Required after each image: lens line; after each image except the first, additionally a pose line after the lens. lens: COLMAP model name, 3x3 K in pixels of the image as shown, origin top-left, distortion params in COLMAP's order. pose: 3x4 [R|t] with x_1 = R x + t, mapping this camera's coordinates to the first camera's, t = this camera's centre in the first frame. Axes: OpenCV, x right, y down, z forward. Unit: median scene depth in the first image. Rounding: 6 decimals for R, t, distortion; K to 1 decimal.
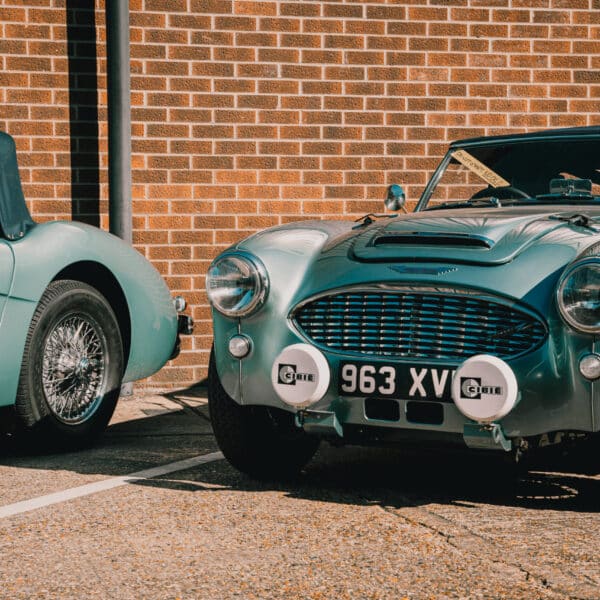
lens RADIAL K [[1468.7, 0, 299.8], [0, 1468.7, 299.5], [0, 0, 1]] dist [0.168598, 0.000000]
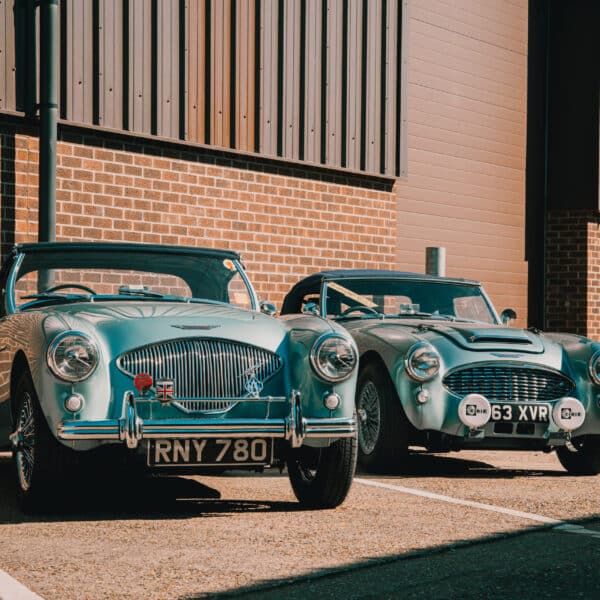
lens RADIAL K [[1569.8, 0, 299.0], [0, 1569.8, 300.2], [0, 0, 1]] dist [0.248217, 0.000000]
pose [[0.764308, 0.029582, 0.644173, -1.489392], [0.010895, 0.998212, -0.058767, 0.026692], [-0.644760, 0.051934, 0.762619, -0.410070]]
